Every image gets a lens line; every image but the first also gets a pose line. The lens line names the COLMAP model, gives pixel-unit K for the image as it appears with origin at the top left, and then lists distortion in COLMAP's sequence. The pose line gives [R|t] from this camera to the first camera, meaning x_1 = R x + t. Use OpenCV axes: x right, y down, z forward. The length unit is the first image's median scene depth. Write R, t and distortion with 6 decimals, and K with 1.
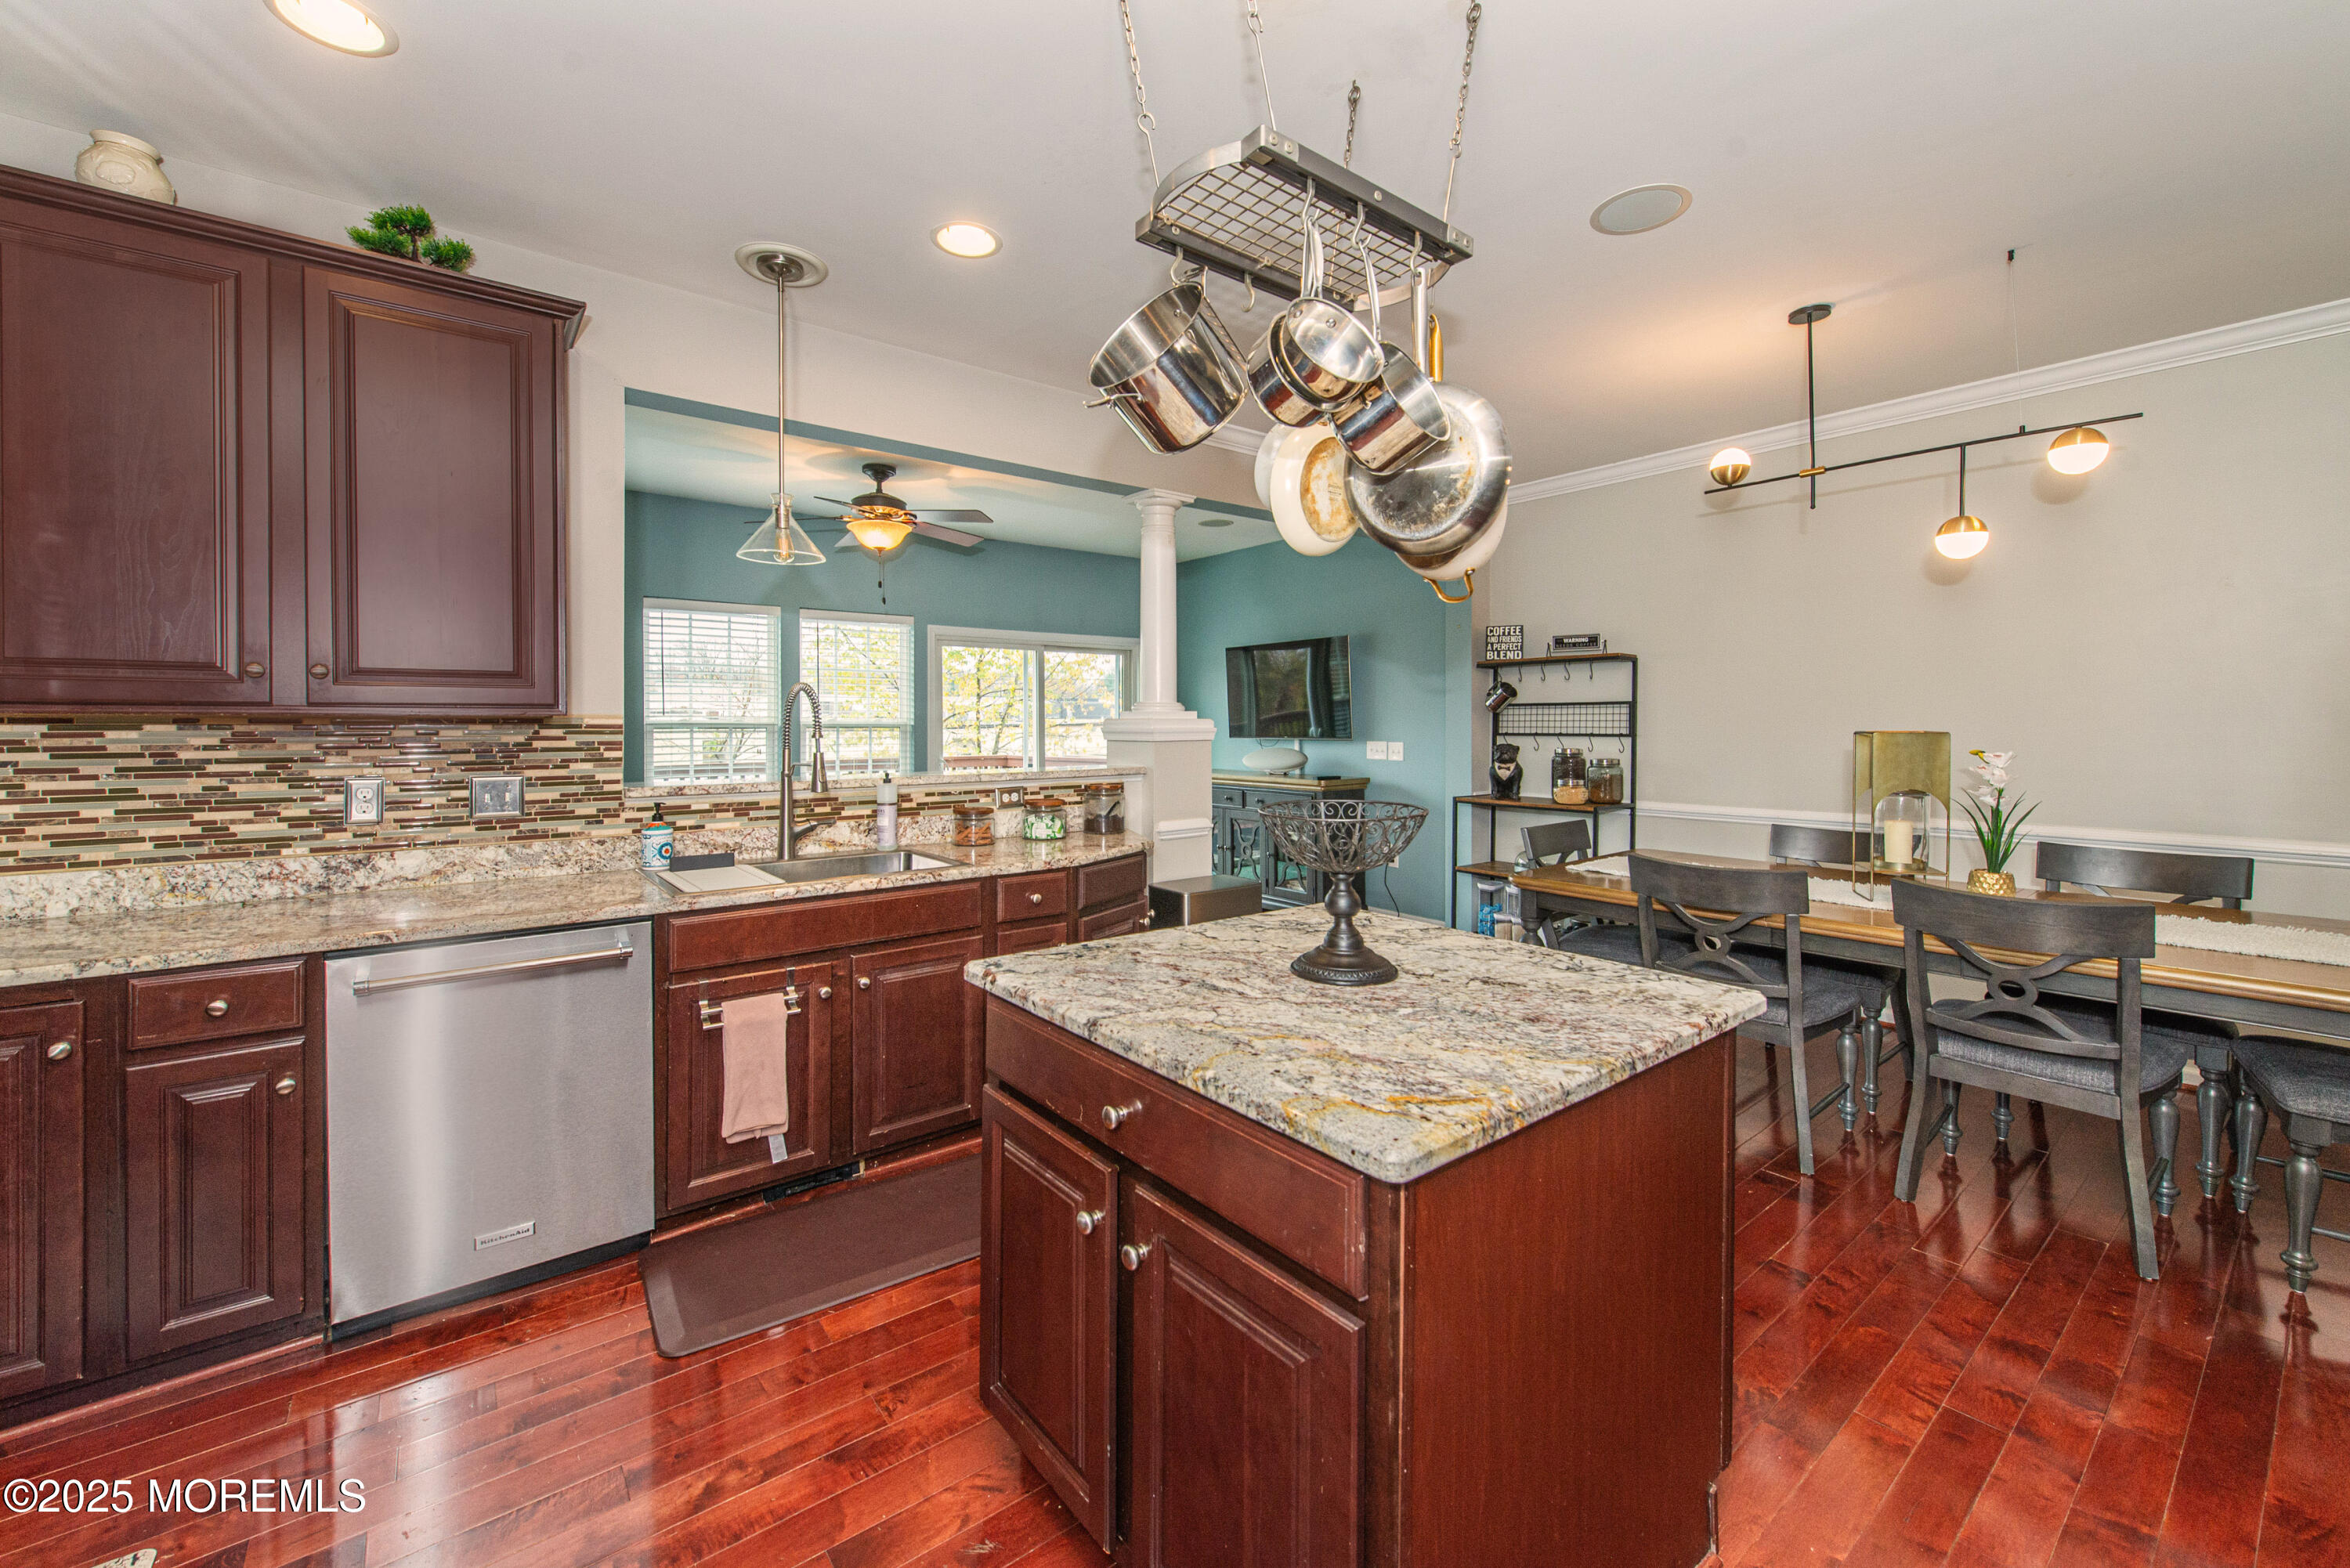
lens RADIAL K [[919.1, 0, 1170.2], [0, 919.1, 735.0], [0, 0, 1]] dist [0.002445, 0.000043]
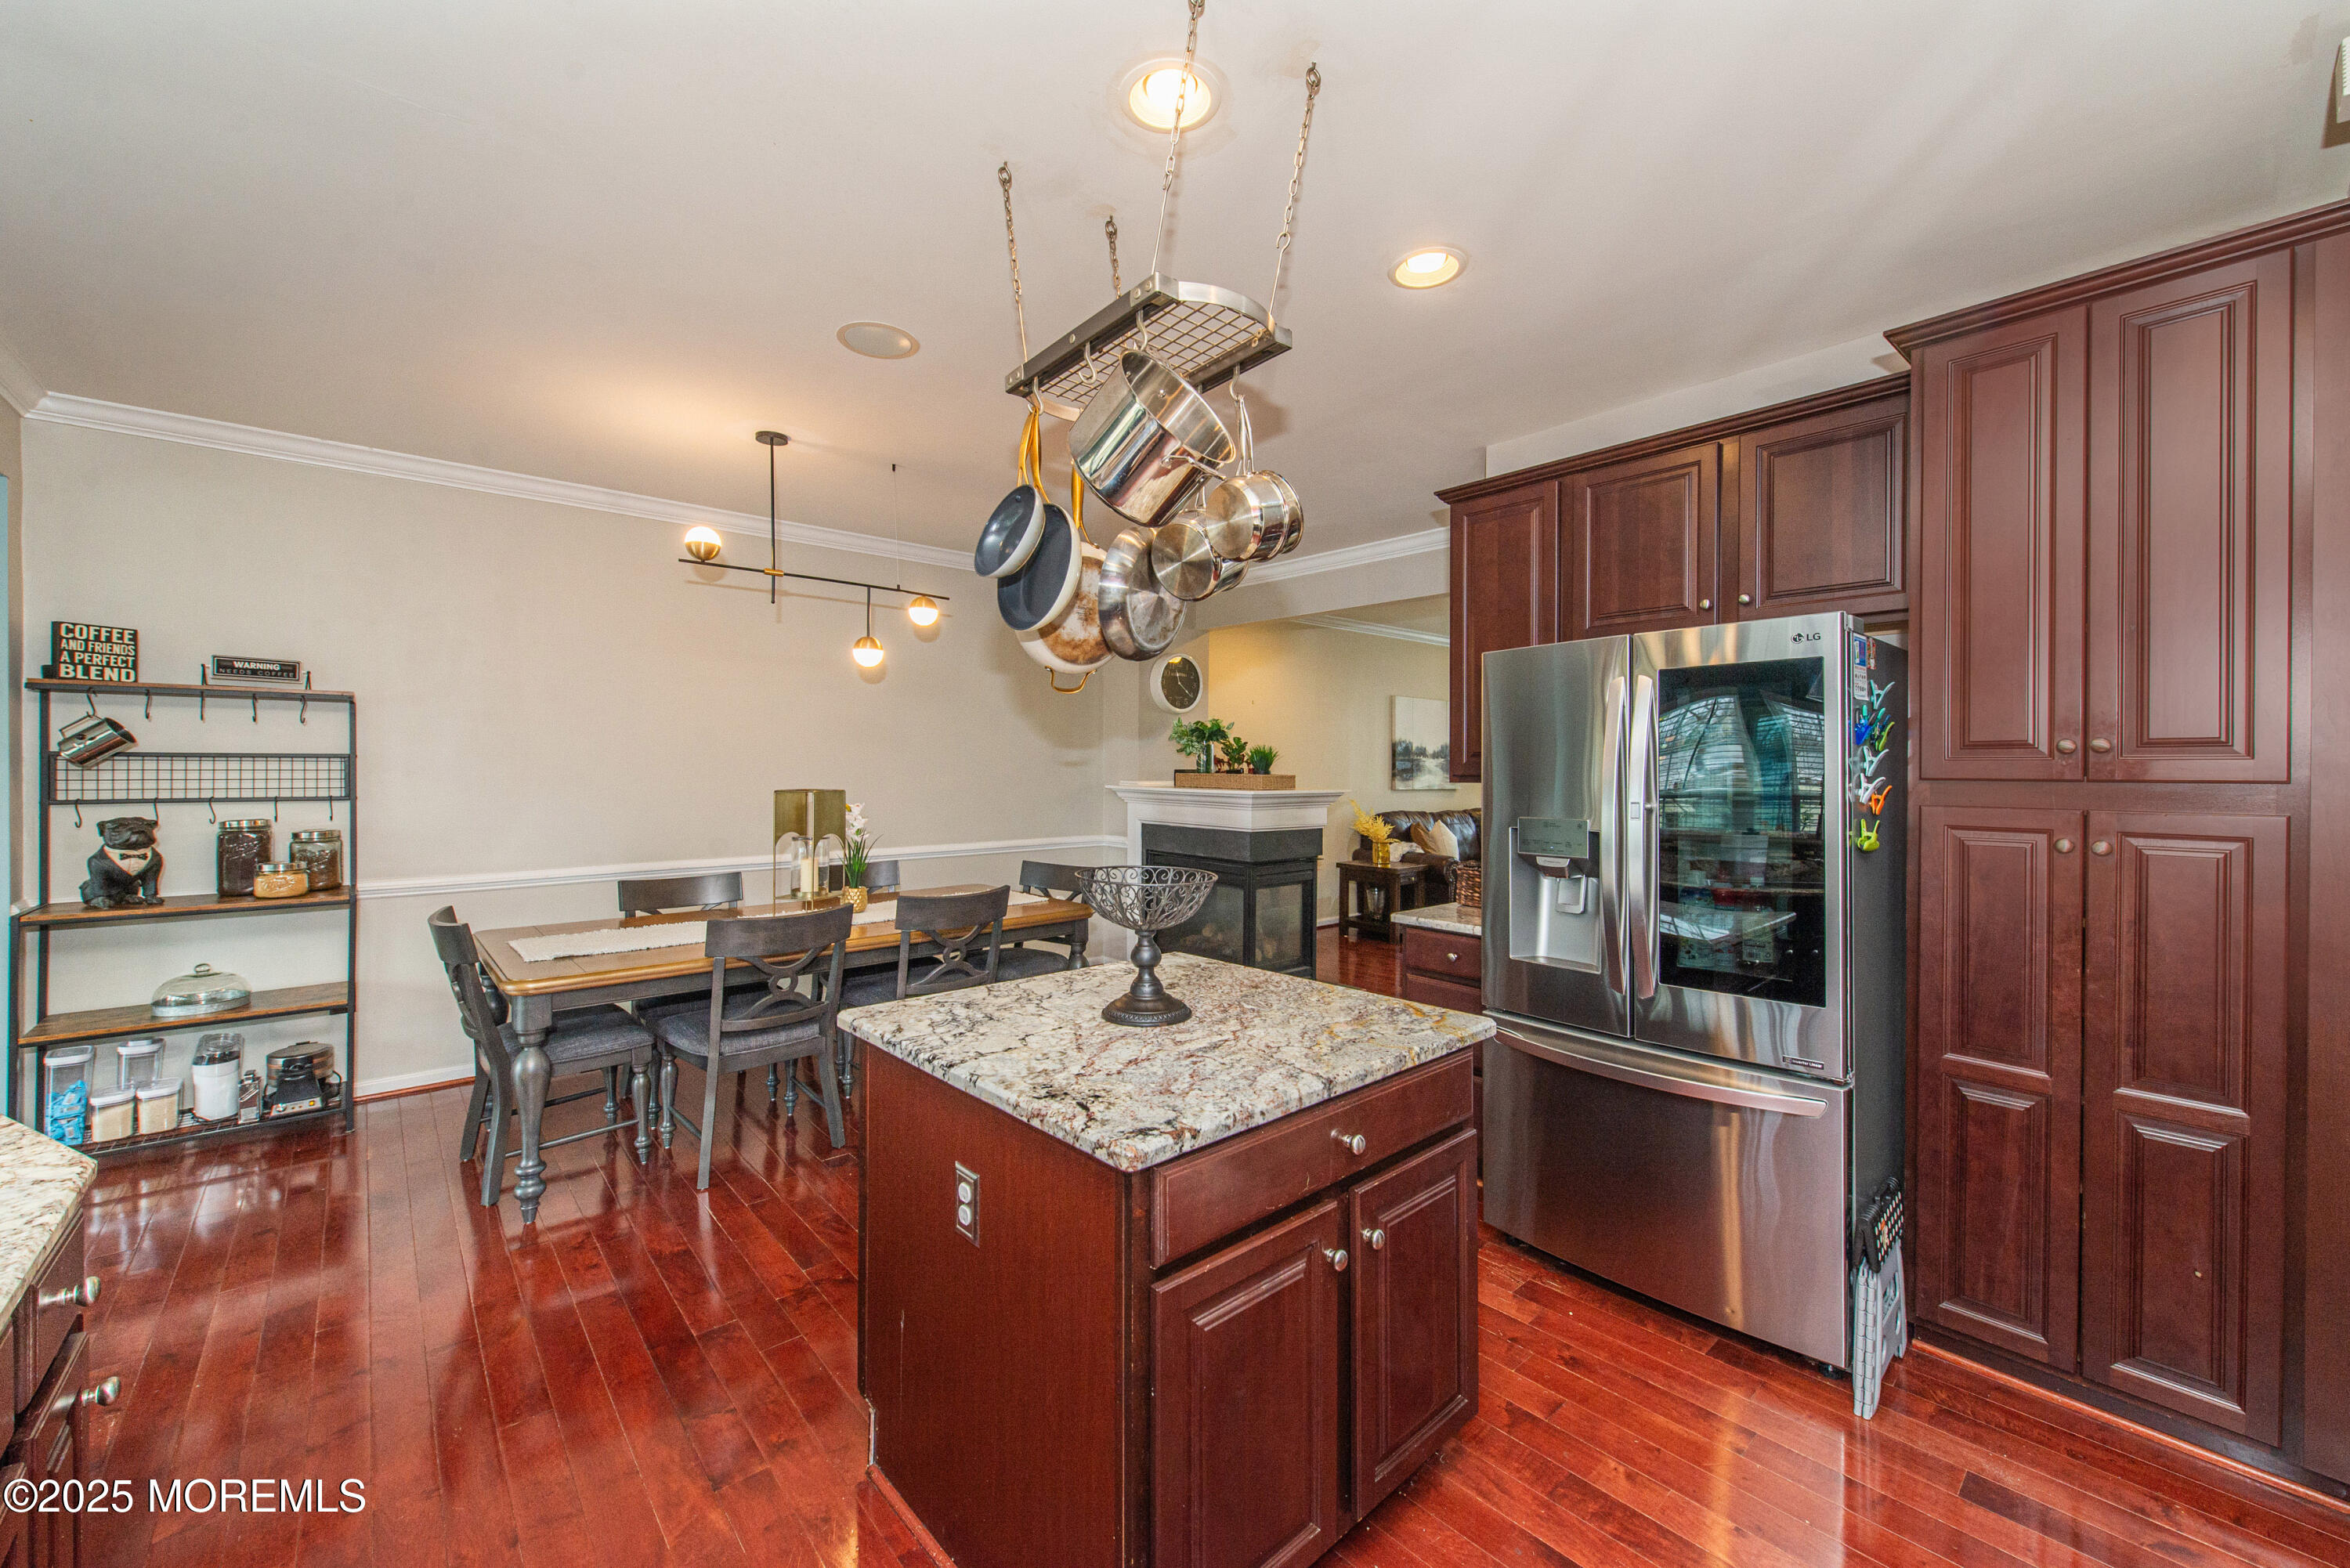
lens RADIAL K [[920.7, 0, 1175.0], [0, 920.7, 784.0], [0, 0, 1]] dist [-0.000411, -0.000107]
pose [[-0.059616, -0.015214, 0.998105, -0.578122], [0.010408, 0.999820, 0.015862, -0.029783], [-0.998167, 0.011334, -0.059447, 0.619537]]
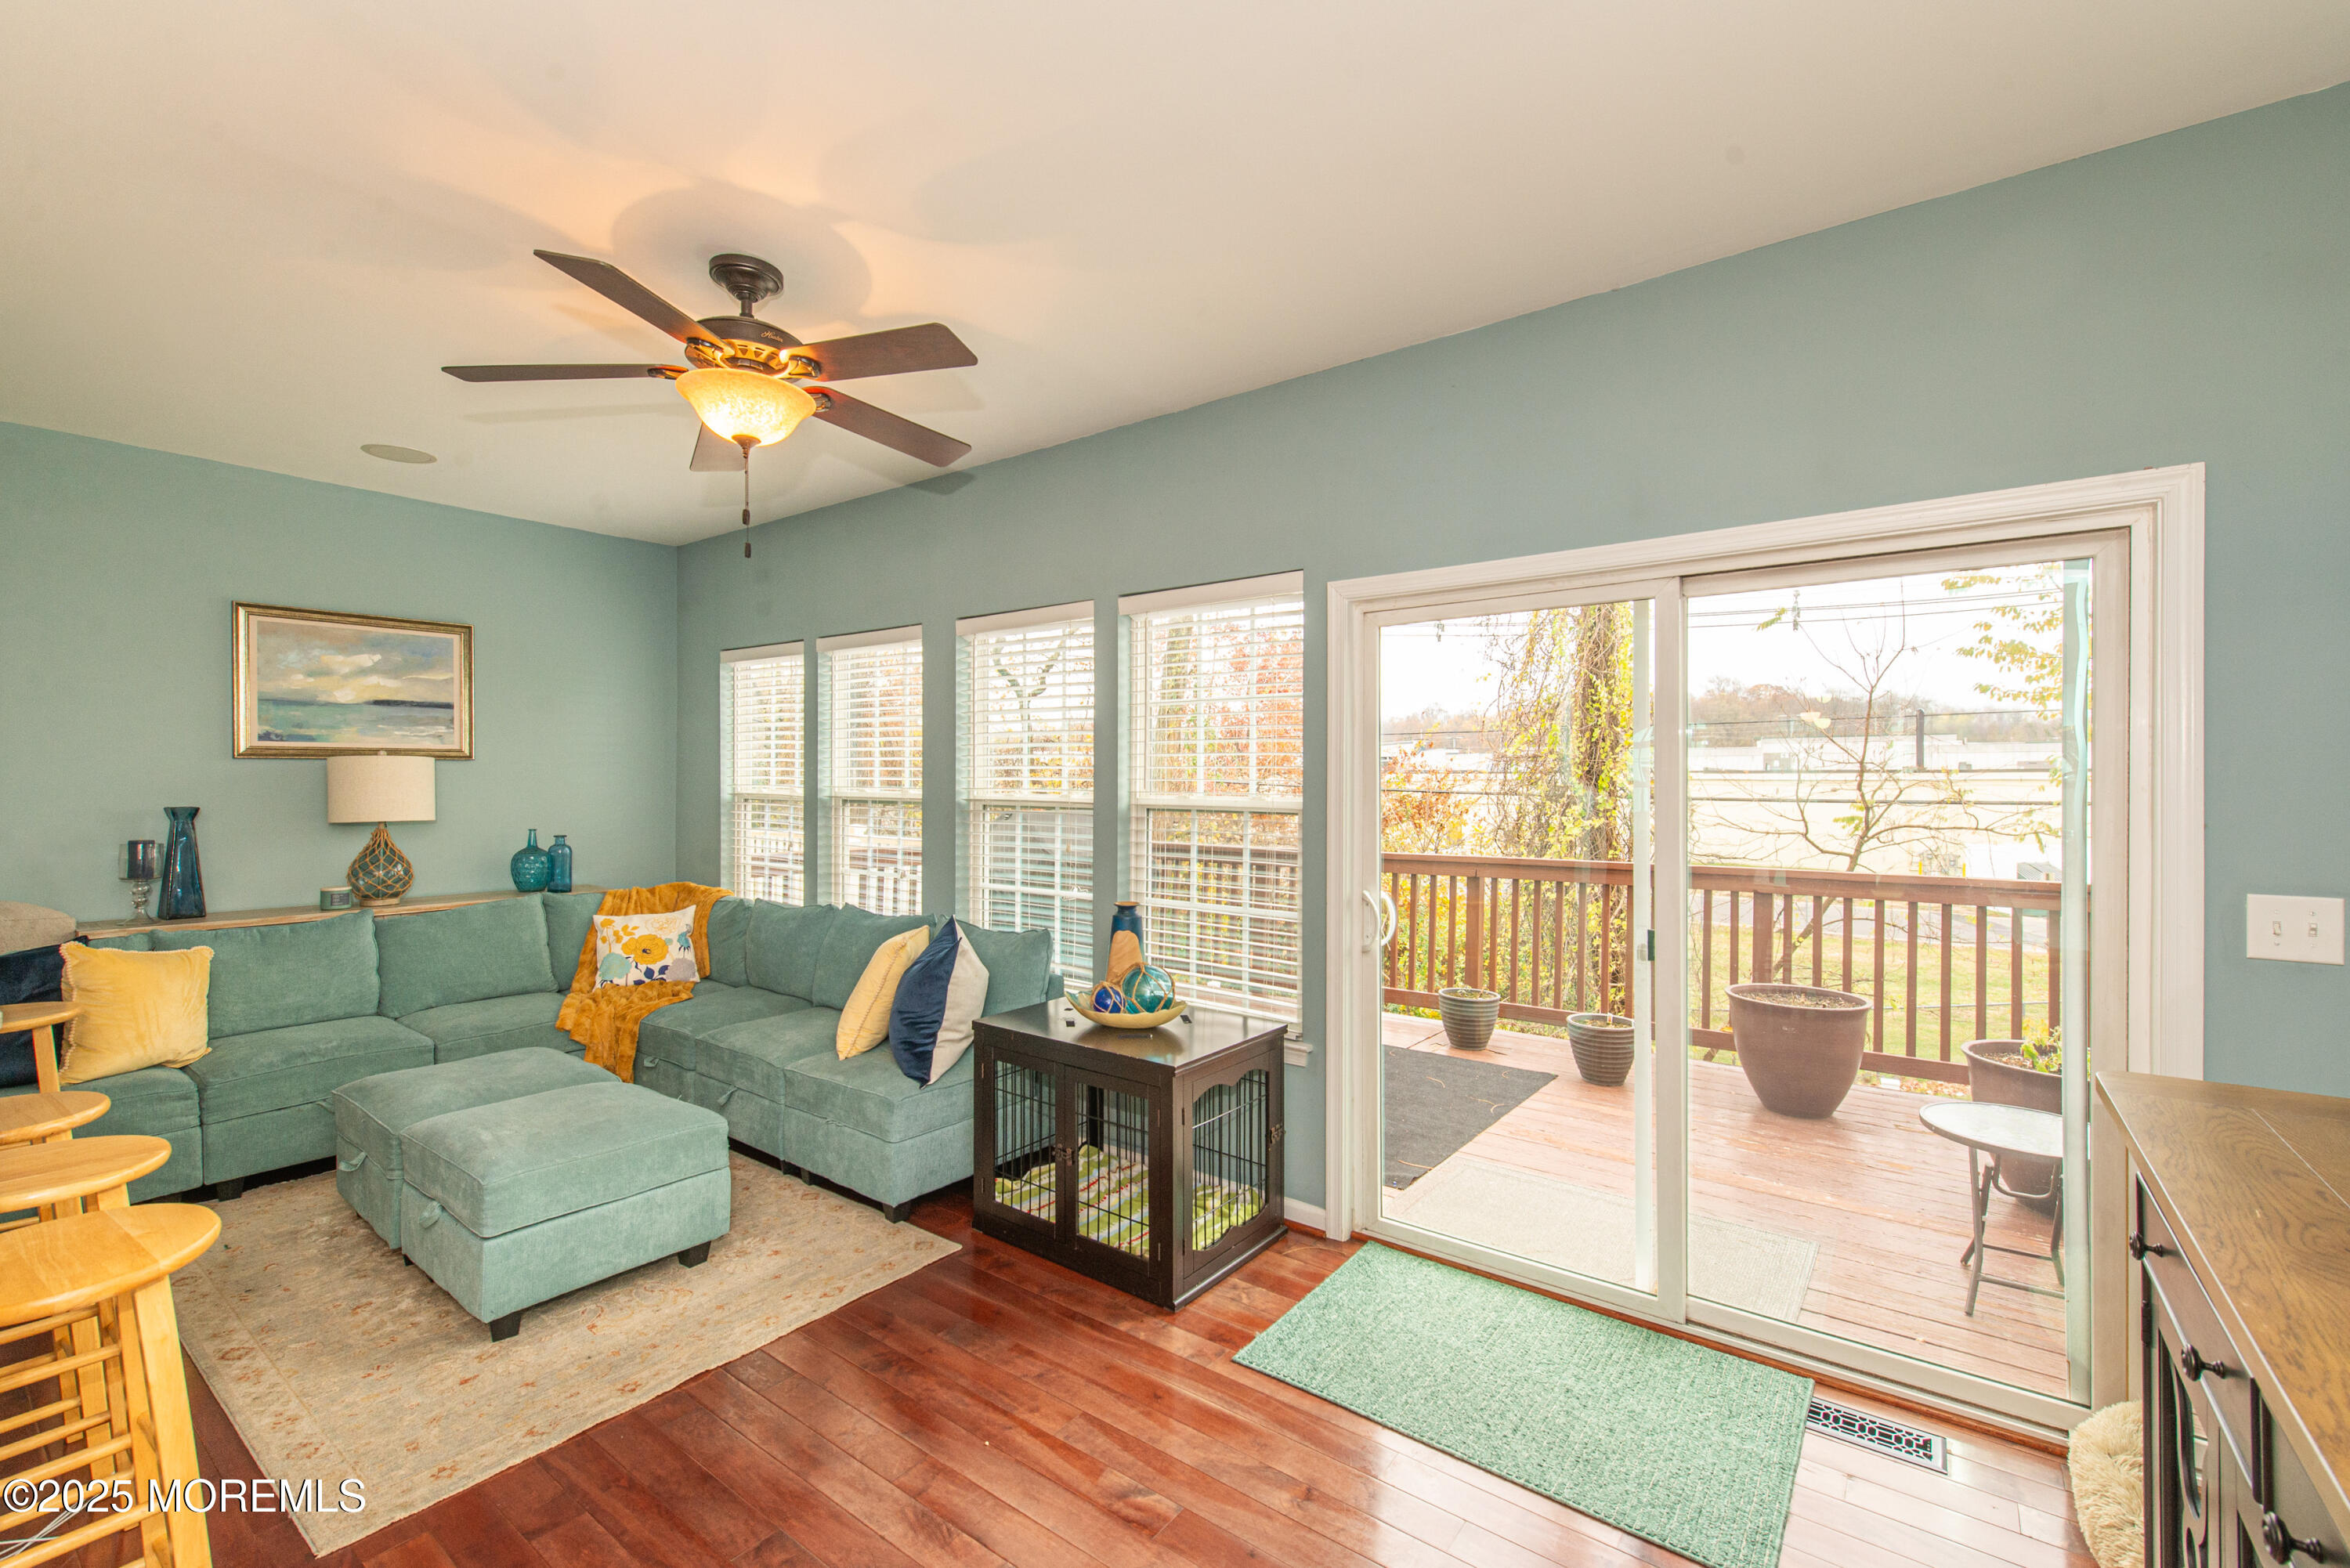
lens RADIAL K [[988.0, 0, 1174.2], [0, 988.0, 778.3], [0, 0, 1]] dist [0.000365, 0.000091]
pose [[0.266251, -0.001353, -0.963903, 0.421140], [-0.015120, 0.999870, -0.005580, -0.052051], [0.963785, 0.016060, 0.266196, 1.946659]]
